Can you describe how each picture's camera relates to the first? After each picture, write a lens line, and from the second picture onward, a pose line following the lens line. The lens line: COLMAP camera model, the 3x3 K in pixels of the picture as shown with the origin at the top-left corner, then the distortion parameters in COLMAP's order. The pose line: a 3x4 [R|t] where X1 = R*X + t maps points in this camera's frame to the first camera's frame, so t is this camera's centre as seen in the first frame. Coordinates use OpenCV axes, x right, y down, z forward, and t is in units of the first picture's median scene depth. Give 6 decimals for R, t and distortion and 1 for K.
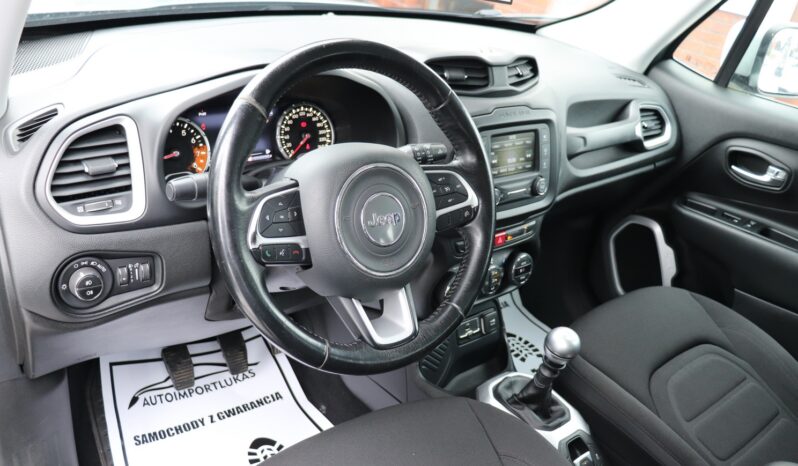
lens RADIAL K [[661.4, 0, 395.1], [0, 661.4, 231.2], [0, 0, 1]] dist [-0.177109, 0.161930]
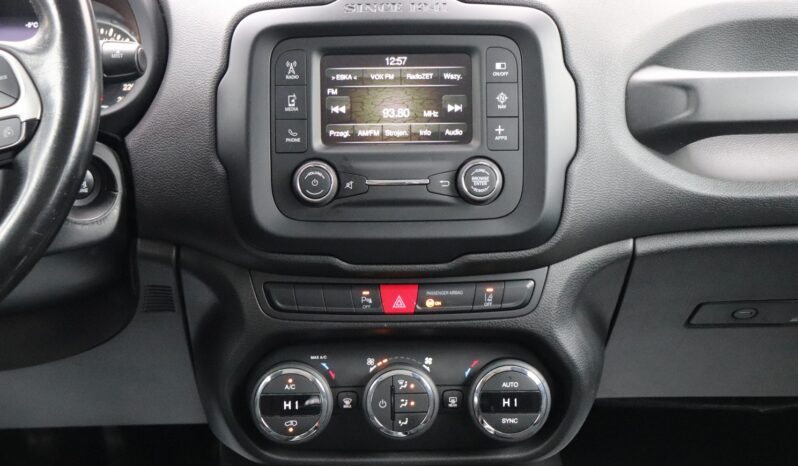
lens RADIAL K [[1218.8, 0, 389.6], [0, 1218.8, 235.3], [0, 0, 1]] dist [0.077853, 0.052850]
pose [[0.772394, 0.028290, -0.634513, 0.715148], [-0.175573, 0.969590, -0.170496, 0.117512], [0.610394, 0.243094, 0.753873, 0.394286]]
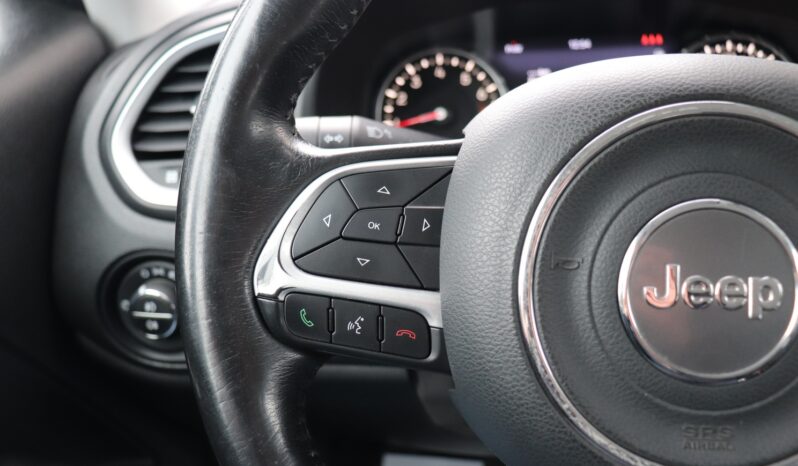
lens RADIAL K [[757.8, 0, 378.3], [0, 757.8, 232.3], [0, 0, 1]] dist [-0.096218, 0.000284]
pose [[0.683308, 0.119799, -0.720235, 0.080507], [-0.171117, 0.985250, 0.001537, -0.012613], [0.709796, 0.122194, 0.693728, 0.458895]]
